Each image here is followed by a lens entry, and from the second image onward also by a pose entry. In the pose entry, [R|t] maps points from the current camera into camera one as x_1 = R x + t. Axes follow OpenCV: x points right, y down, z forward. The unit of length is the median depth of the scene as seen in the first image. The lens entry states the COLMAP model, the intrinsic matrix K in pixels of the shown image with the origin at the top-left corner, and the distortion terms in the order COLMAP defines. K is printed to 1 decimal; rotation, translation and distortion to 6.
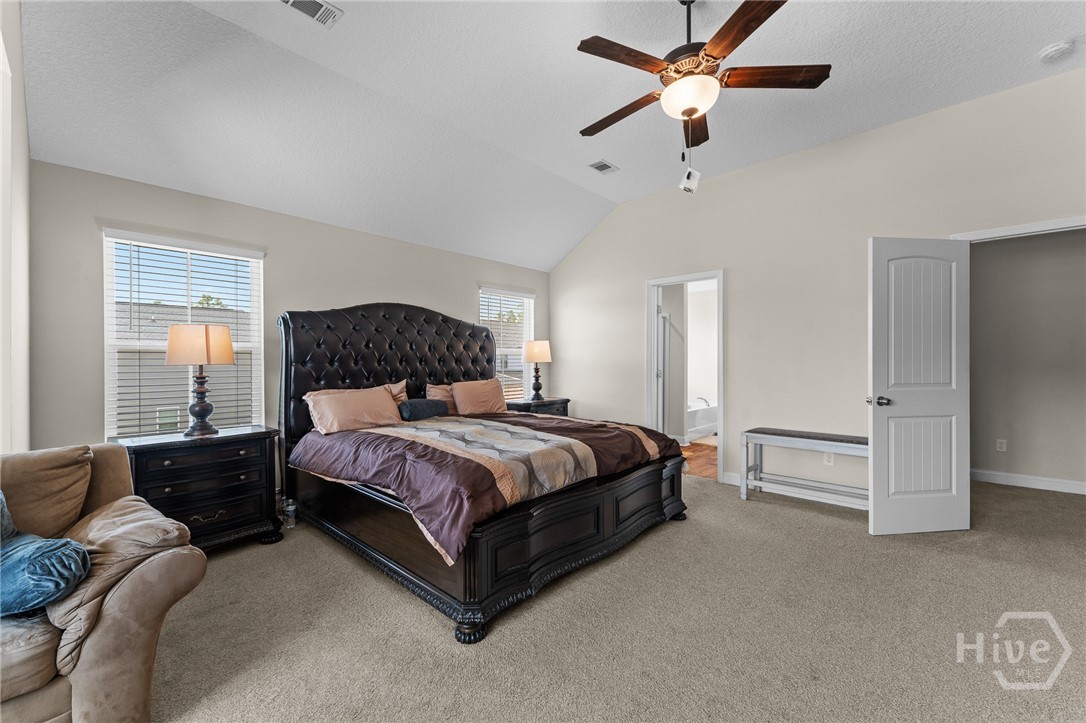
lens RADIAL K [[432.9, 0, 544.5], [0, 432.9, 363.8], [0, 0, 1]] dist [0.000080, 0.001288]
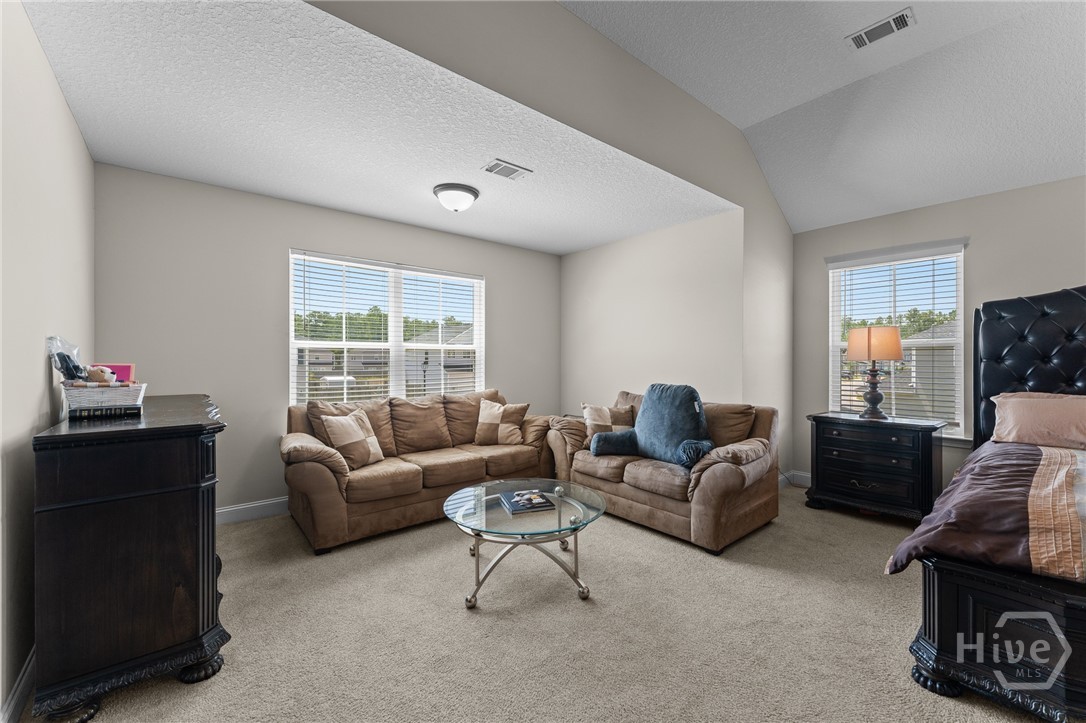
lens RADIAL K [[432.9, 0, 546.6], [0, 432.9, 360.7], [0, 0, 1]] dist [0.000080, 0.001288]
pose [[-0.113944, 0.007610, -0.993458, 0.507629], [-0.004792, 0.999955, 0.008210, -0.002321], [0.993476, 0.005697, -0.113902, 0.234772]]
